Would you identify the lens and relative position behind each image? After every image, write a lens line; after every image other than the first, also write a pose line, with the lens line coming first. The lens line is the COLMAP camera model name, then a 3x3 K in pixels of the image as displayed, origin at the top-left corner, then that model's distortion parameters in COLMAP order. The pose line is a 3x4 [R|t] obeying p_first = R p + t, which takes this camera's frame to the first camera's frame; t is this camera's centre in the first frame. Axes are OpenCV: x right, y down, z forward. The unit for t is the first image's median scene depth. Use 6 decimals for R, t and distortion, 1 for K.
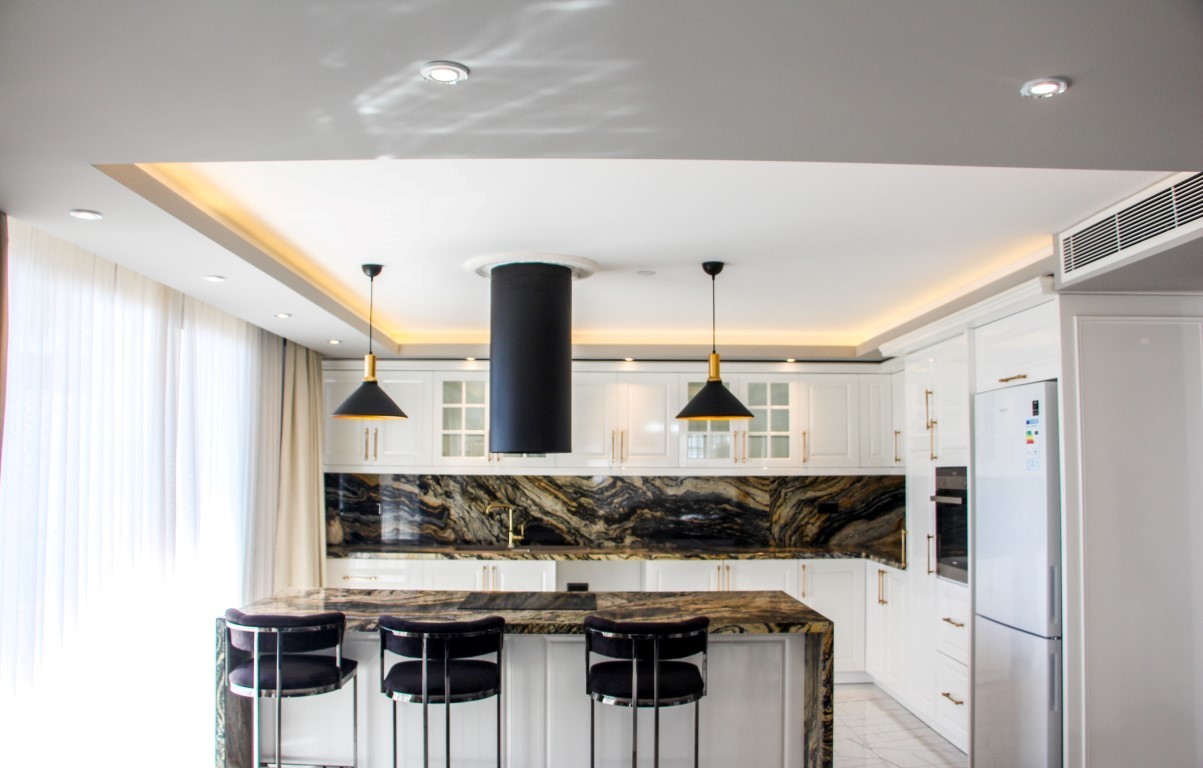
lens RADIAL K [[1170.3, 0, 600.2], [0, 1170.3, 384.9], [0, 0, 1]] dist [-0.016341, 0.000000]
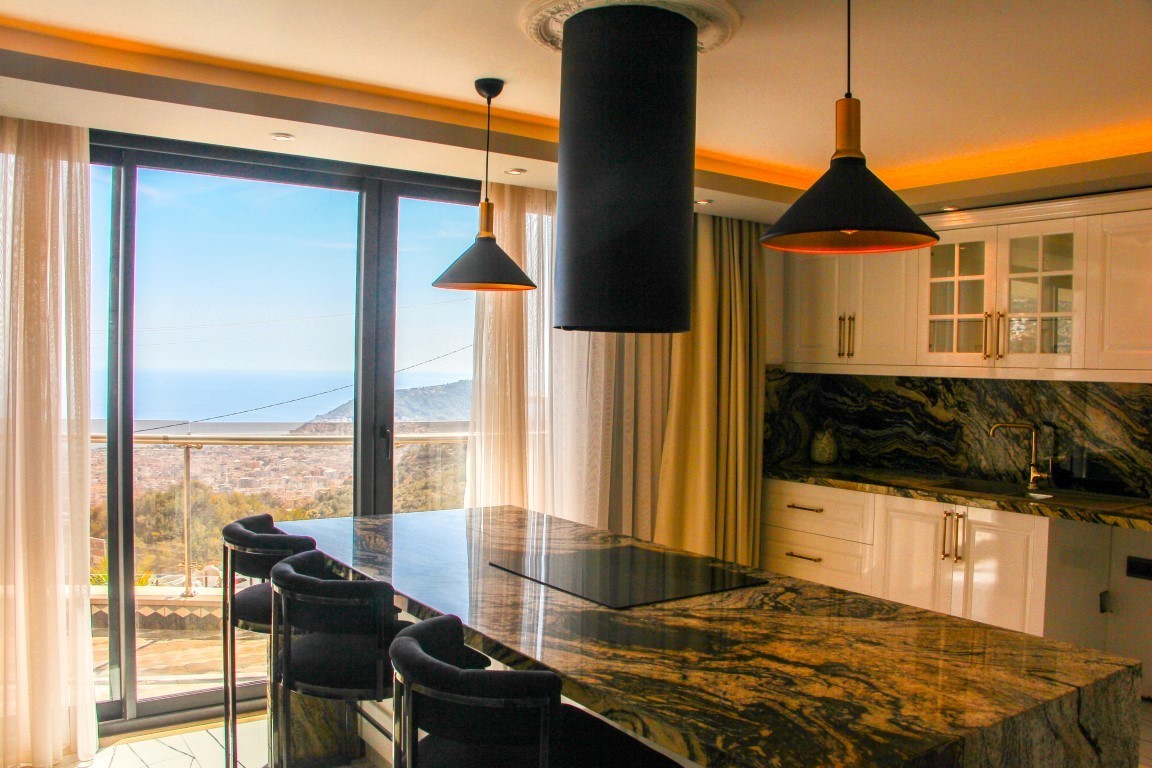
lens RADIAL K [[999.1, 0, 577.1], [0, 999.1, 388.5], [0, 0, 1]] dist [-0.011740, -0.006178]
pose [[0.564620, 0.023292, -0.825023, 0.238167], [0.041502, 0.997536, 0.056565, 0.038985], [0.824307, -0.066177, 0.562262, 0.468043]]
